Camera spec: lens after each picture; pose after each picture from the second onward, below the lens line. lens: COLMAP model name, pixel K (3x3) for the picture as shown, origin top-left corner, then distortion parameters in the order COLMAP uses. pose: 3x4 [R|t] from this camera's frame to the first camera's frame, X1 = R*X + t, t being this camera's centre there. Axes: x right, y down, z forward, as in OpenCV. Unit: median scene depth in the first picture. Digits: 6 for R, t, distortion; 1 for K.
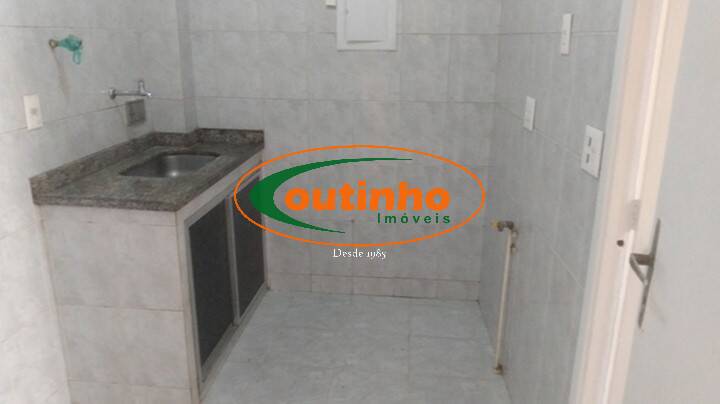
lens RADIAL K [[565.9, 0, 364.8], [0, 565.9, 204.9], [0, 0, 1]] dist [0.045101, -0.090557]
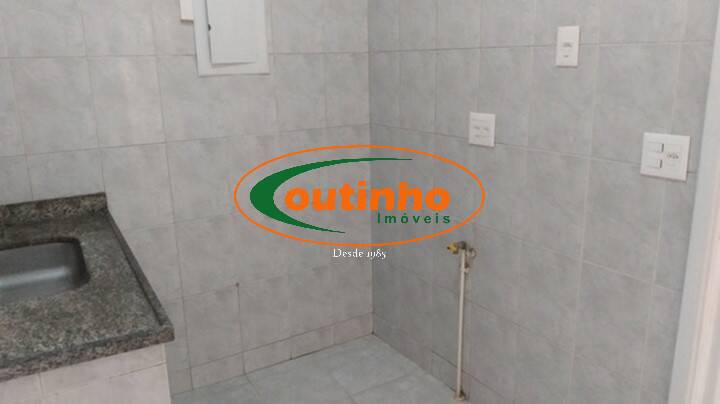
lens RADIAL K [[565.9, 0, 362.7], [0, 565.9, 198.0], [0, 0, 1]] dist [0.045101, -0.090557]
pose [[0.803576, -0.172086, 0.569782, -0.345391], [0.197338, 0.980175, 0.017722, -0.077444], [-0.561536, 0.098198, 0.821605, 0.245821]]
